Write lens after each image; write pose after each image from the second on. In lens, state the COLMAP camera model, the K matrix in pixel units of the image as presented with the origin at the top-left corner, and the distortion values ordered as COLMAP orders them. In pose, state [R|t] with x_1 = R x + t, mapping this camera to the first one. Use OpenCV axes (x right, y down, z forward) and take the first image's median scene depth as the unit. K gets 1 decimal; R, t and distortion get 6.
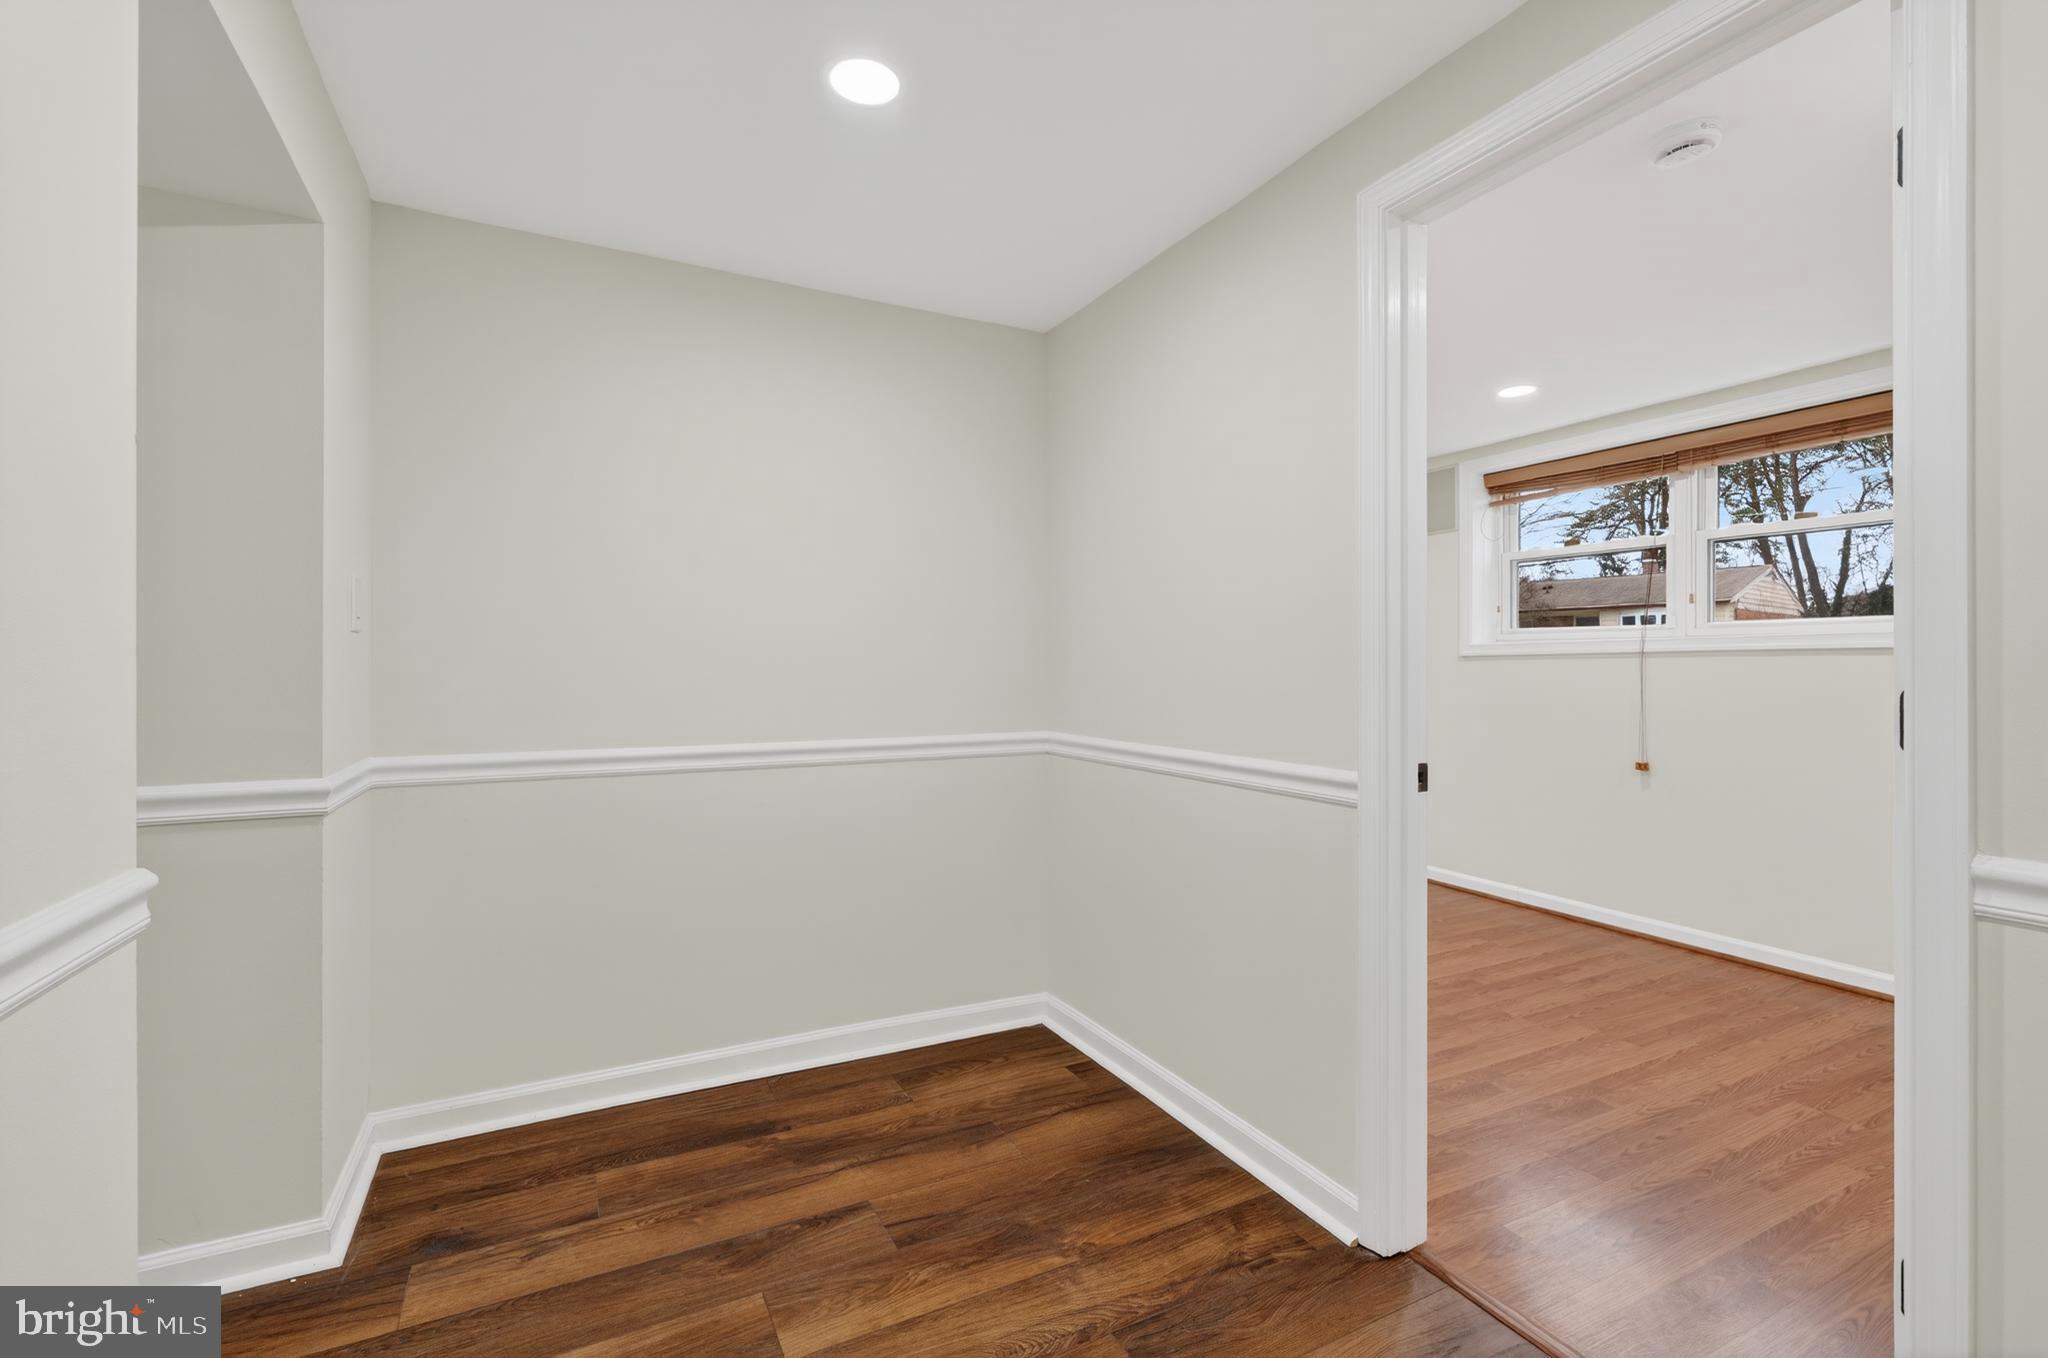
lens RADIAL K [[908.8, 0, 1026.7], [0, 908.8, 654.4], [0, 0, 1]] dist [0.000901, 0.000374]
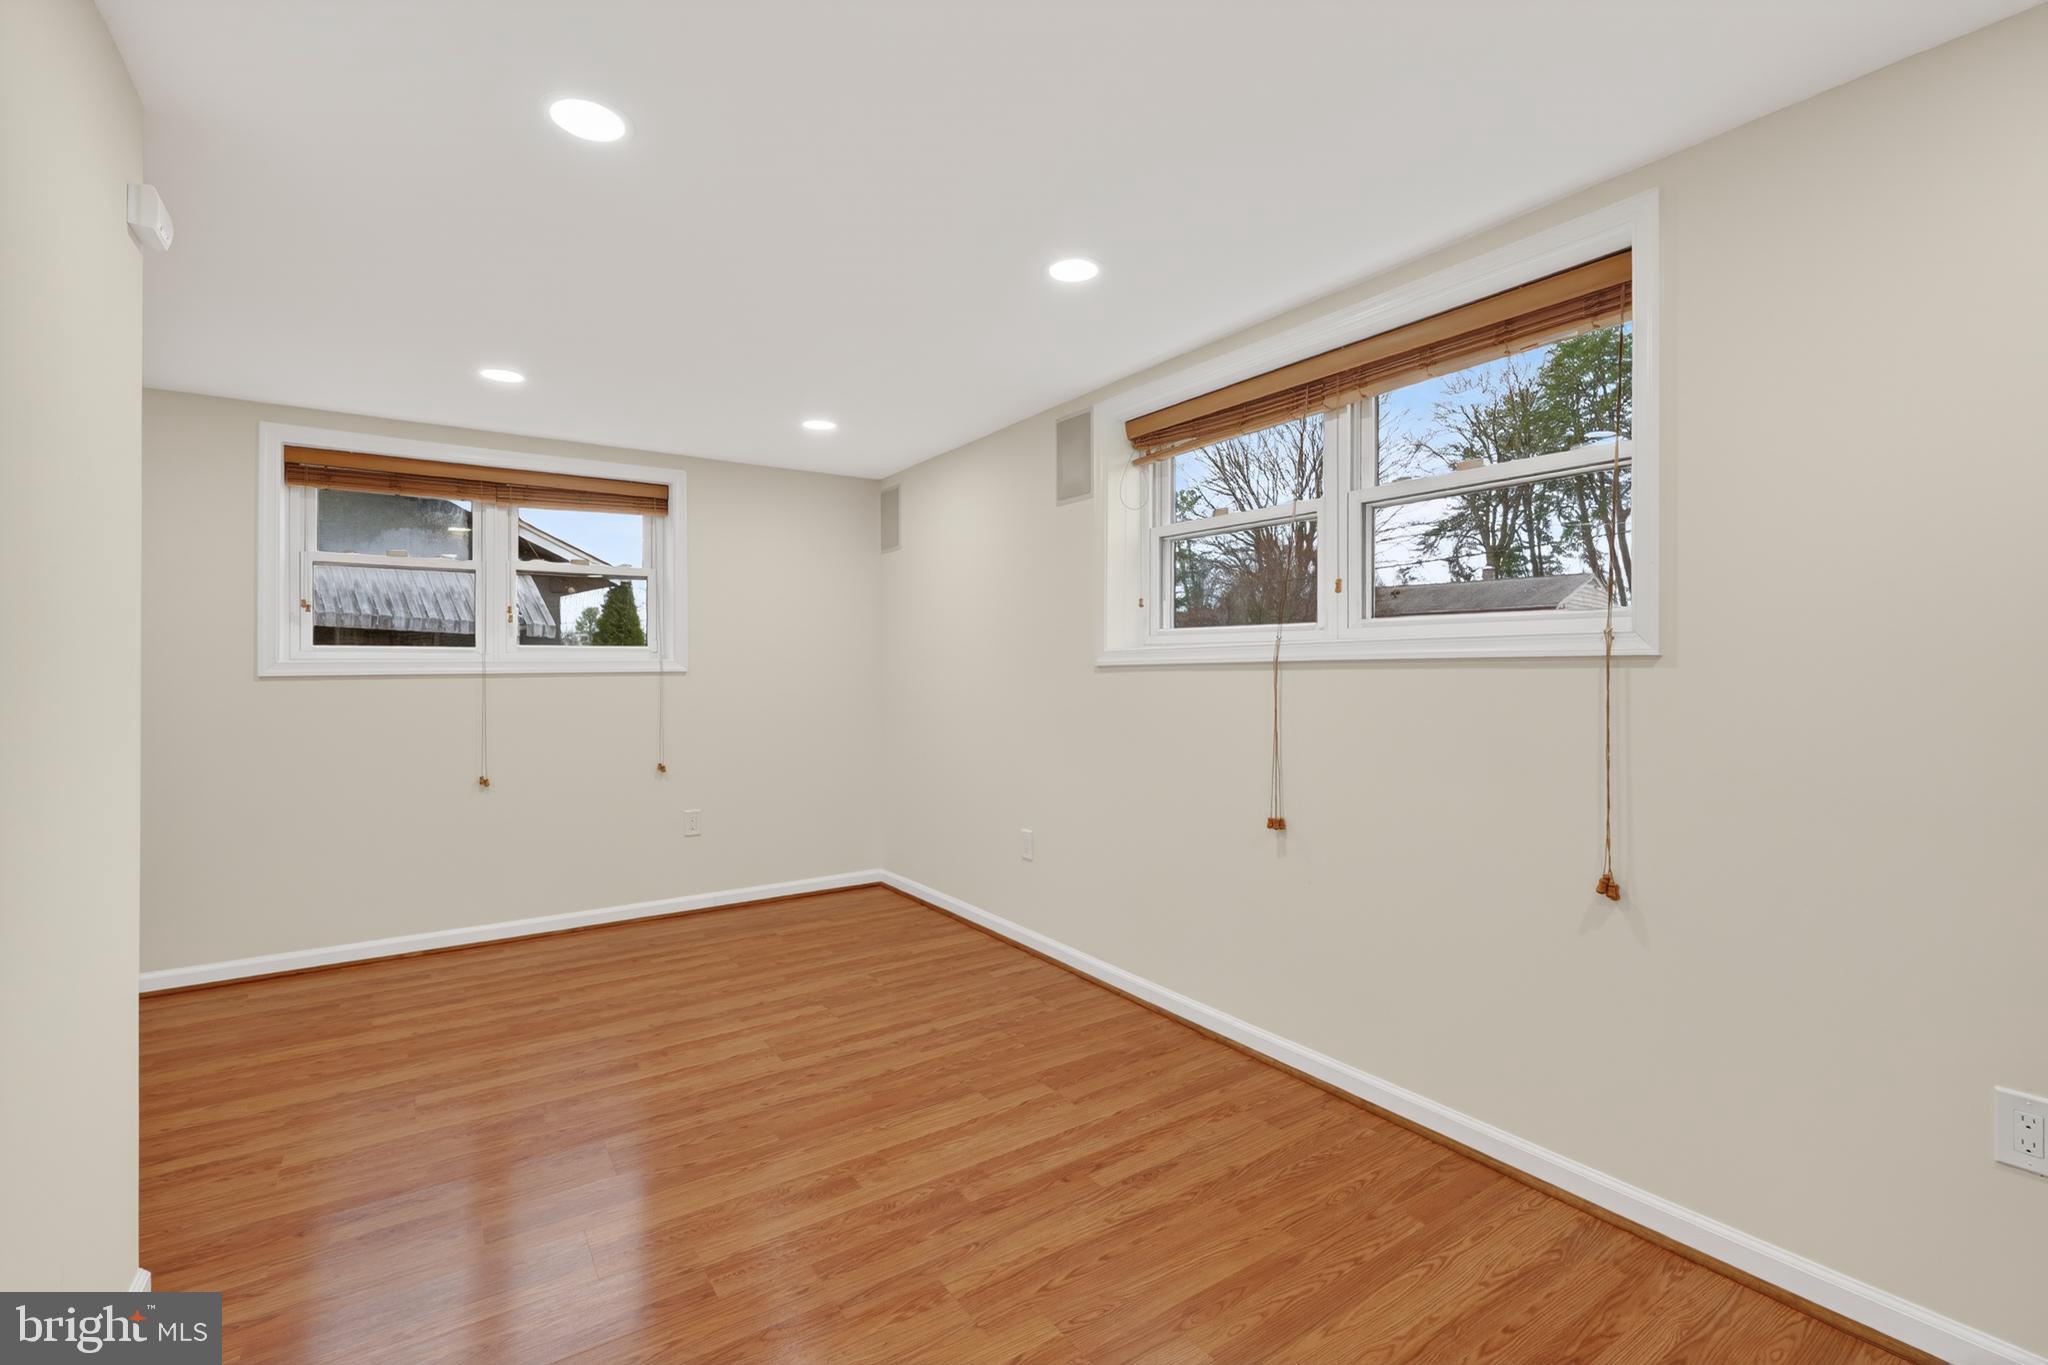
lens RADIAL K [[908.8, 0, 1038.4], [0, 908.8, 660.2], [0, 0, 1]] dist [0.000901, 0.000374]
pose [[0.991624, -0.003410, 0.129114, 0.334842], [0.003155, 0.999993, 0.002182, -0.004715], [-0.129121, -0.001756, 0.991627, 0.270476]]
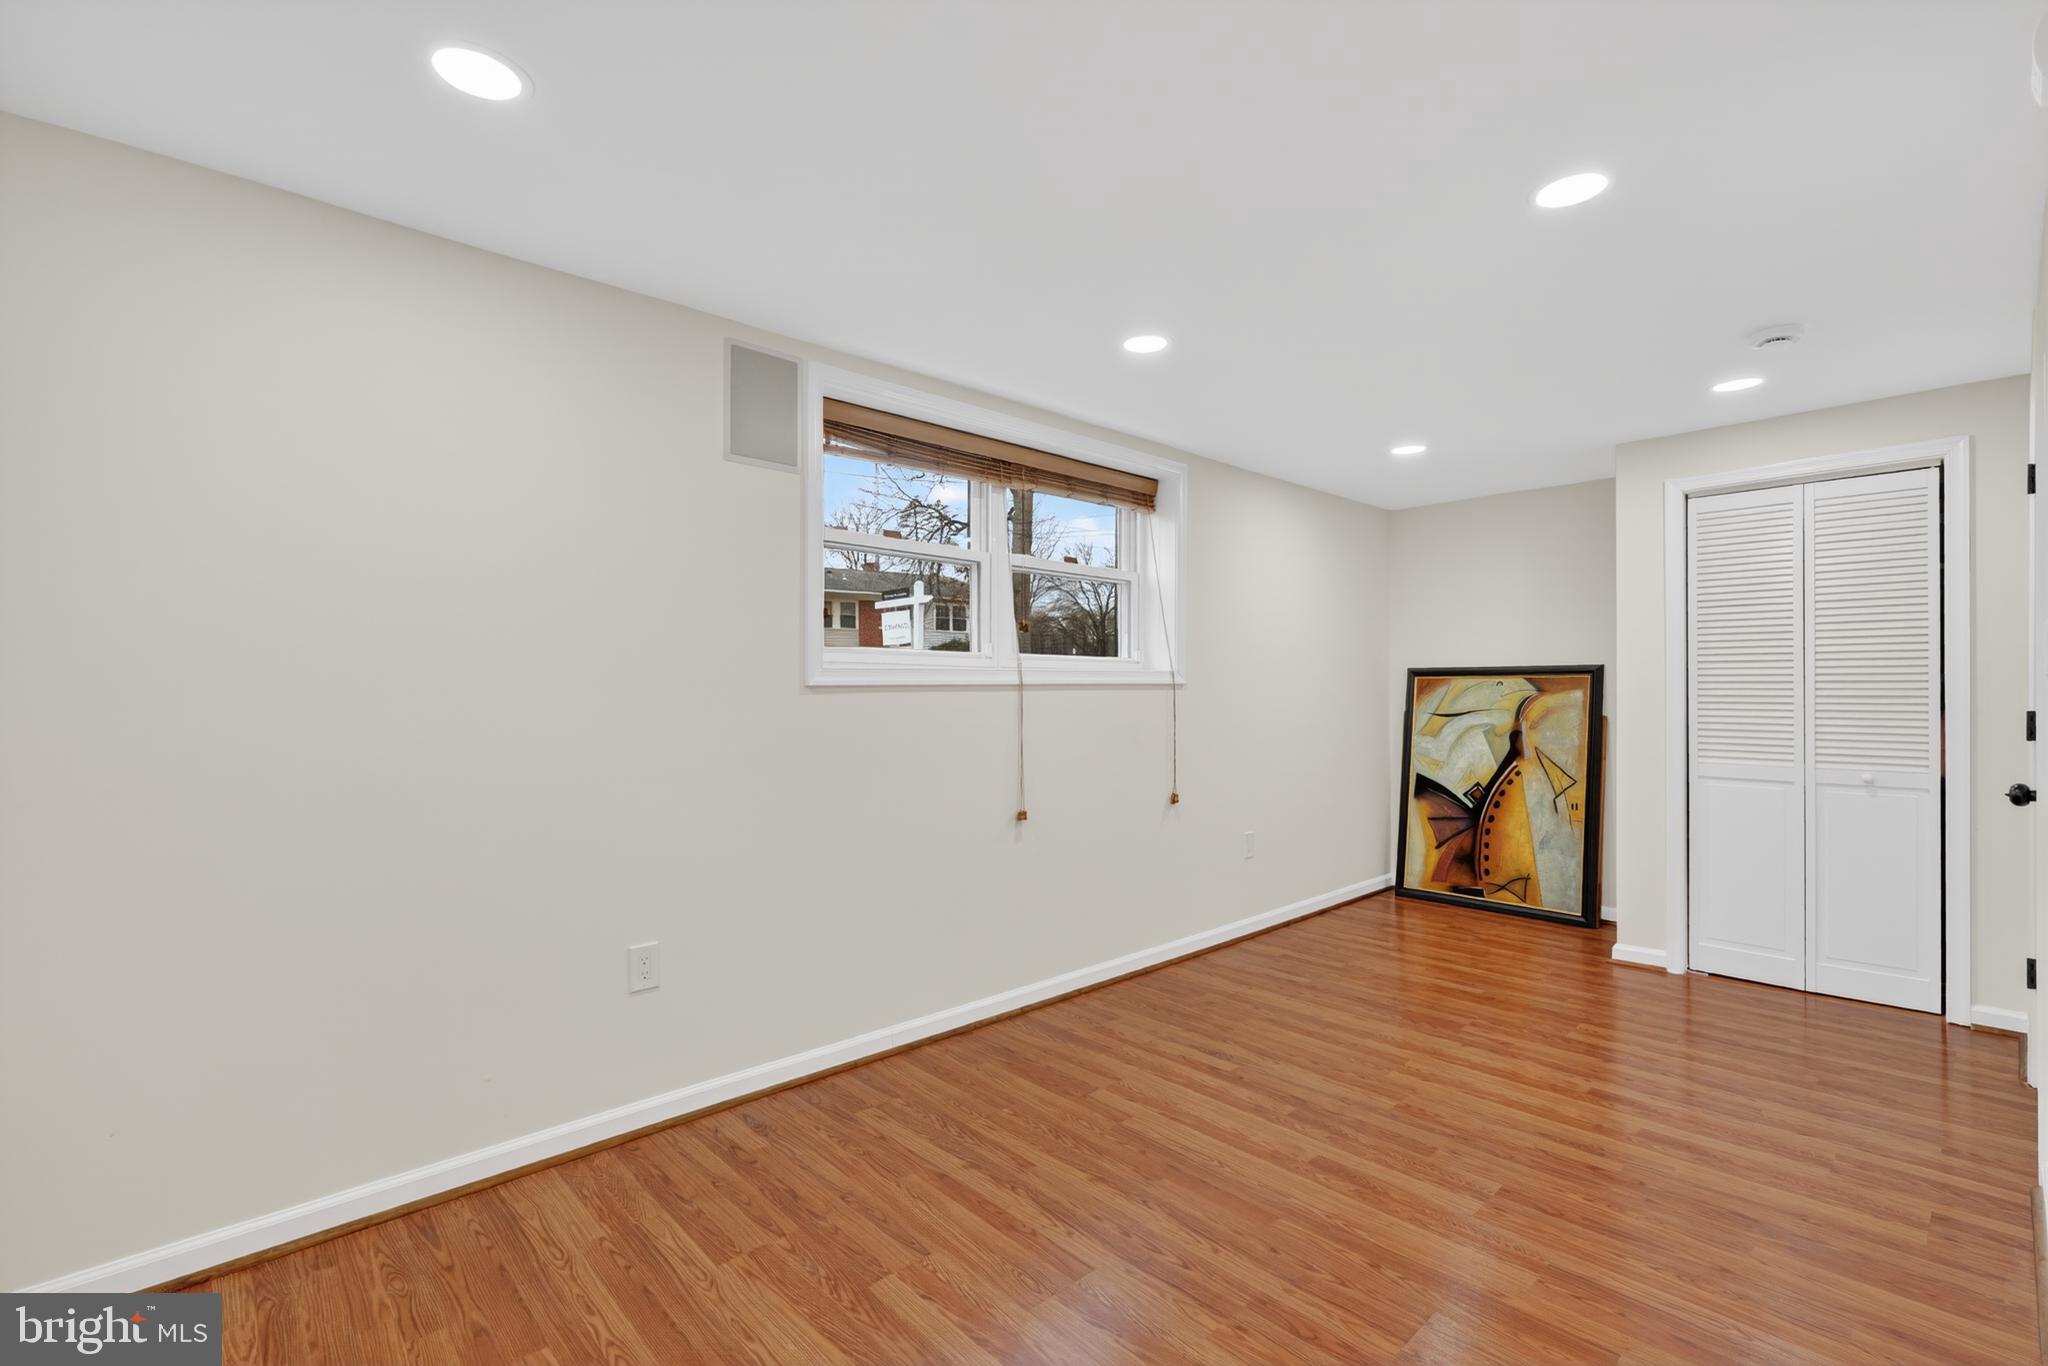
lens RADIAL K [[908.8, 0, 1031.6], [0, 908.8, 687.6], [0, 0, 1]] dist [0.000901, 0.000374]
pose [[-0.273055, 0.005881, 0.961981, -0.132544], [-0.007652, 0.999936, -0.008285, 0.006632], [-0.961968, -0.009623, -0.272992, 1.018652]]
